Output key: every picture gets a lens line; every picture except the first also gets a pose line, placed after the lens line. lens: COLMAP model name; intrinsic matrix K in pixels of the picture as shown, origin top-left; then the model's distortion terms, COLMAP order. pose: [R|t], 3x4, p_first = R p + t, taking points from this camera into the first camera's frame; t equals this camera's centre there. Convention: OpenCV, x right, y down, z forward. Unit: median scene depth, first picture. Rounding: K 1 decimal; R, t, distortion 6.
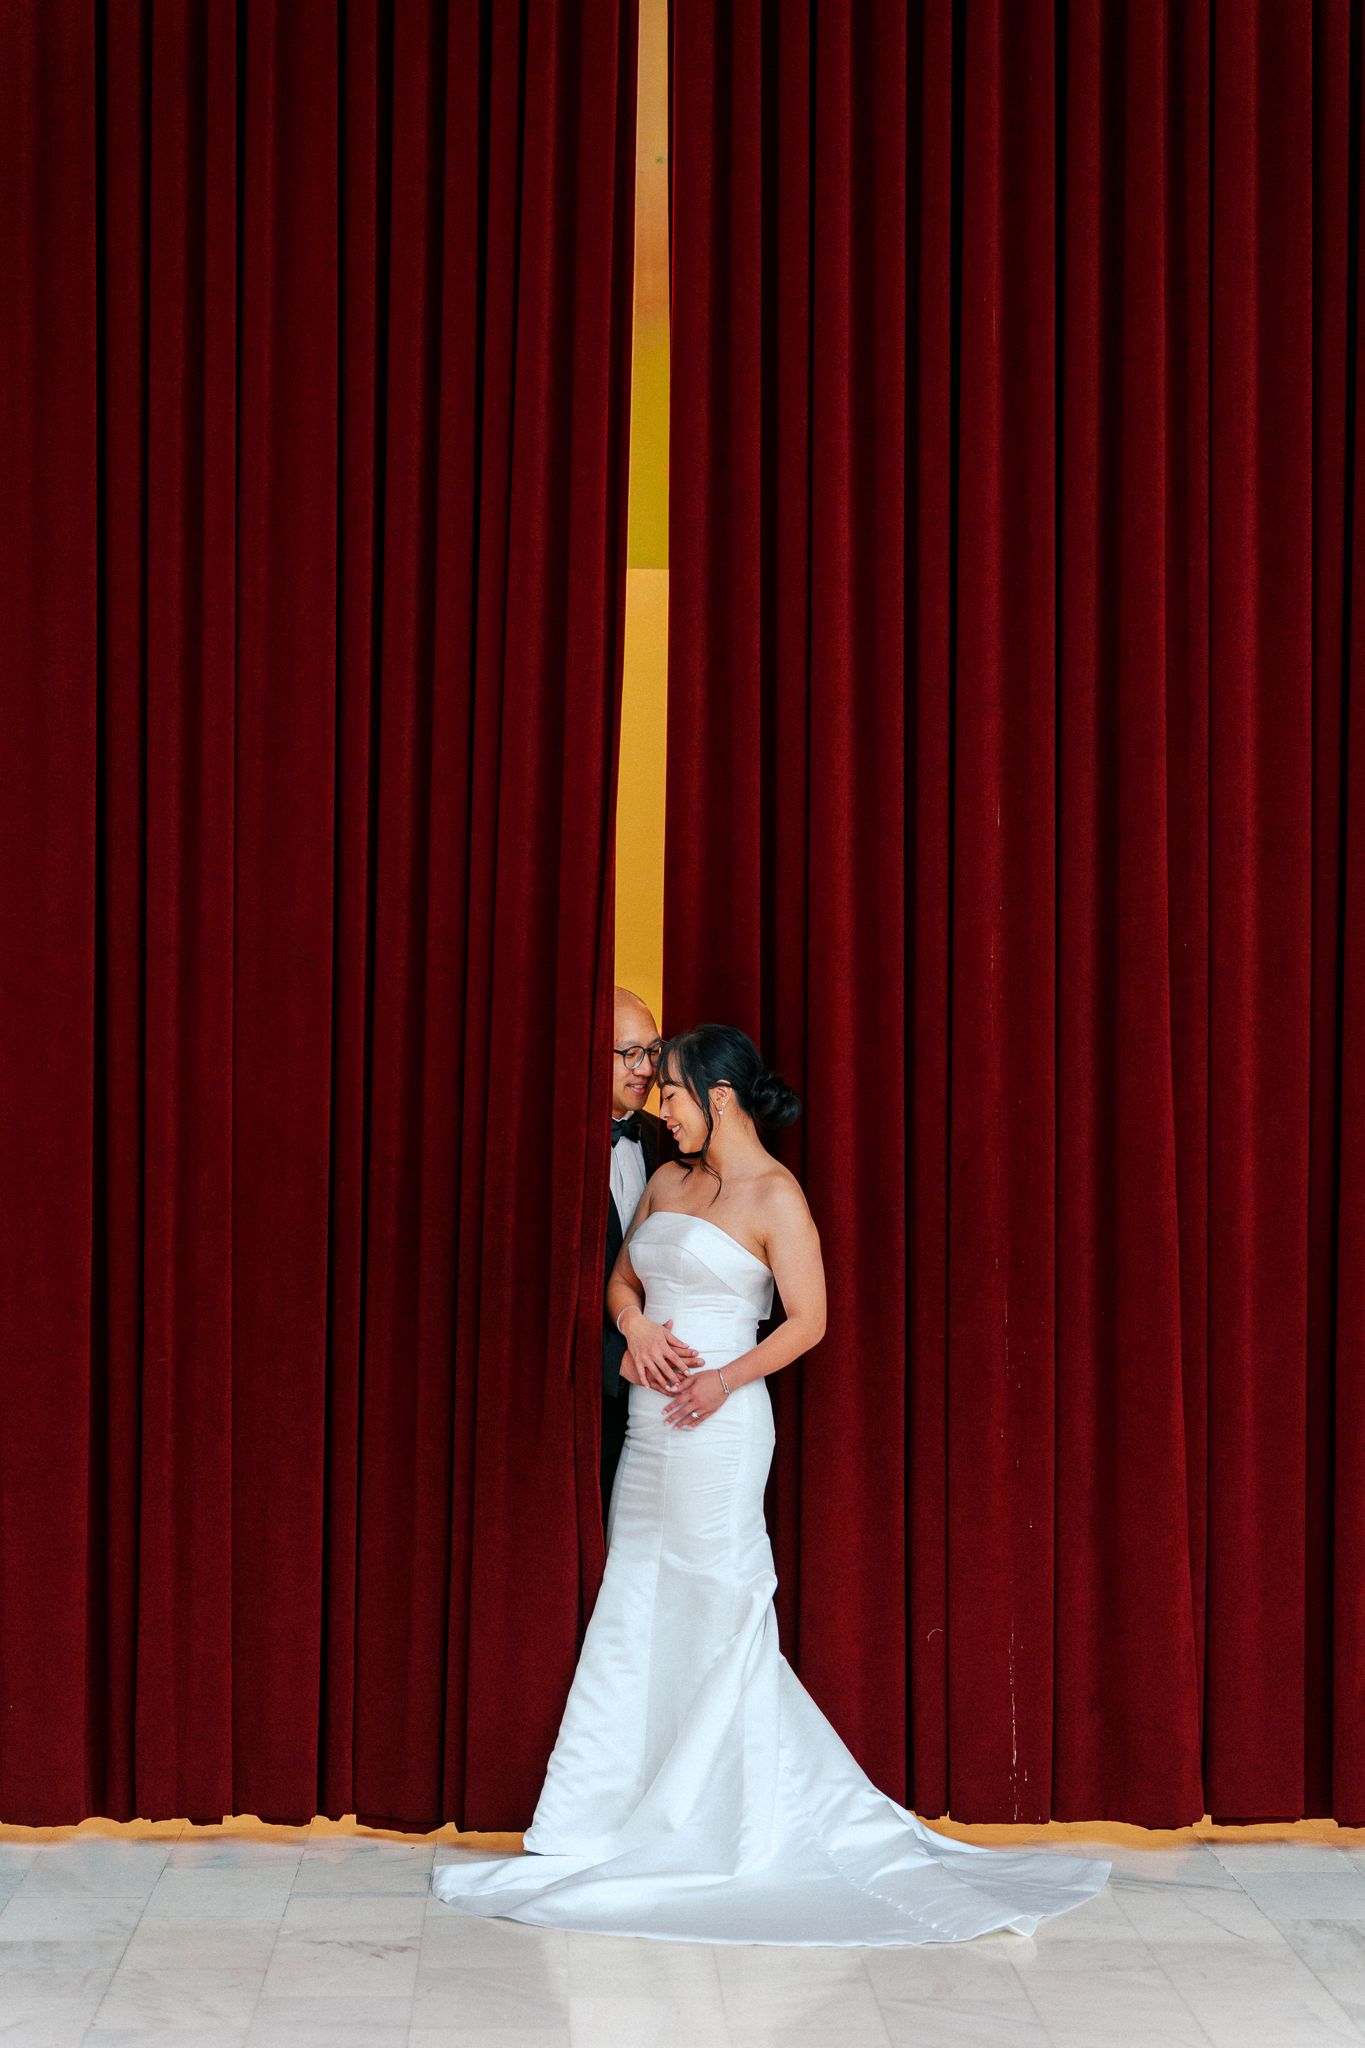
lens RADIAL K [[4657.7, 0, 682.5], [0, 4657.7, 1024.0], [0, 0, 1]] dist [-0.519480, 0.073996]
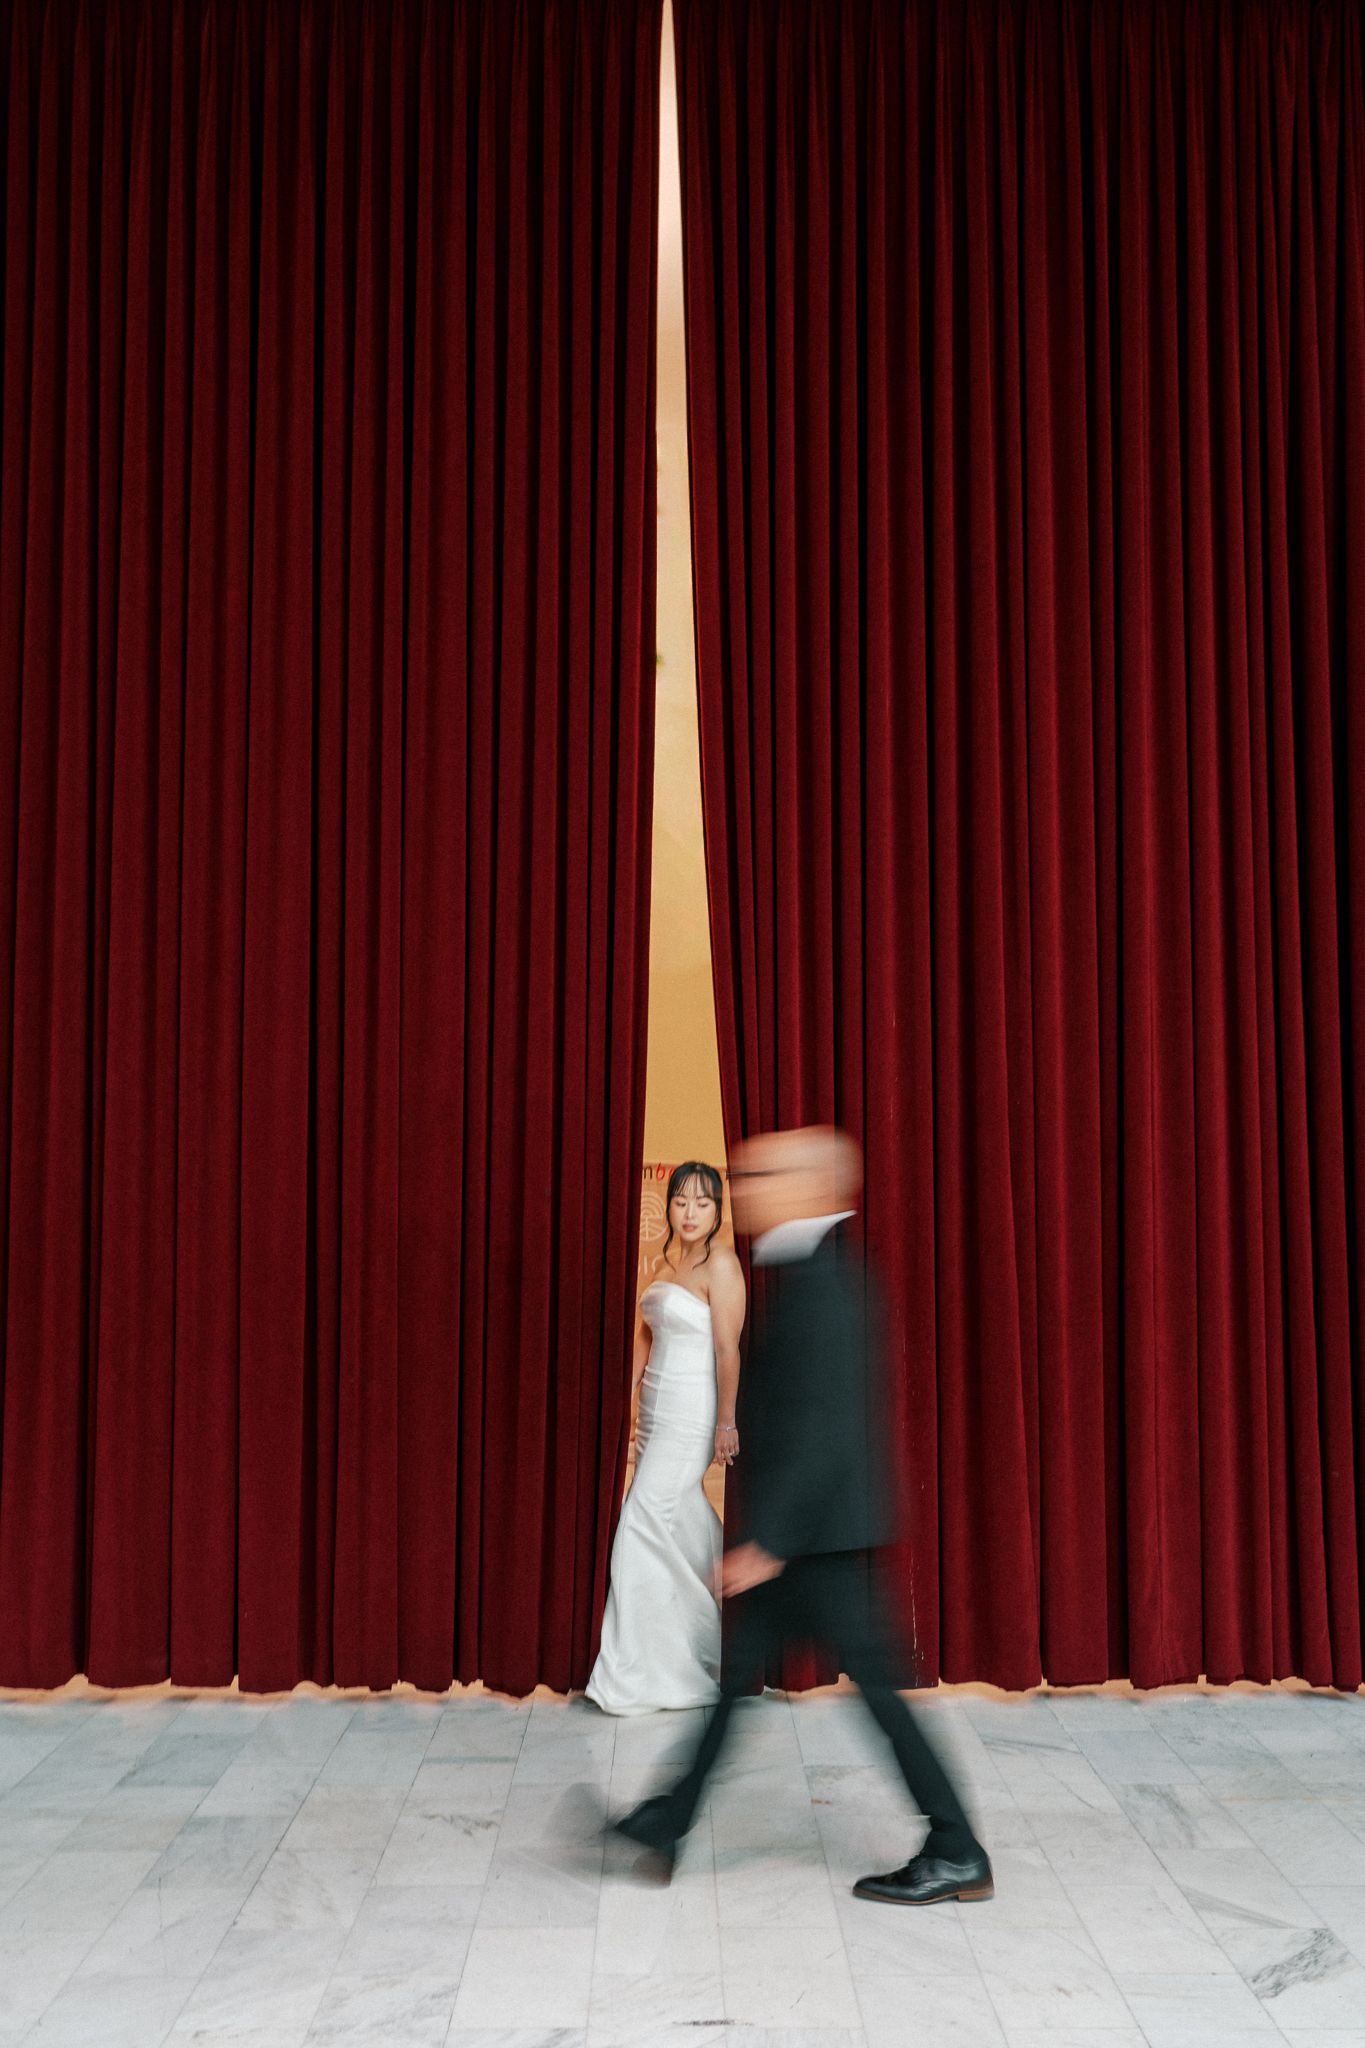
lens RADIAL K [[2068.0, 0, 682.5], [0, 2068.0, 1024.0], [0, 0, 1]] dist [-0.073141, 0.214082]
pose [[0.999776, -0.009472, -0.018921, 0.010605], [0.008230, 0.997875, -0.064640, 0.000264], [0.019493, 0.064470, 0.997729, 0.312927]]
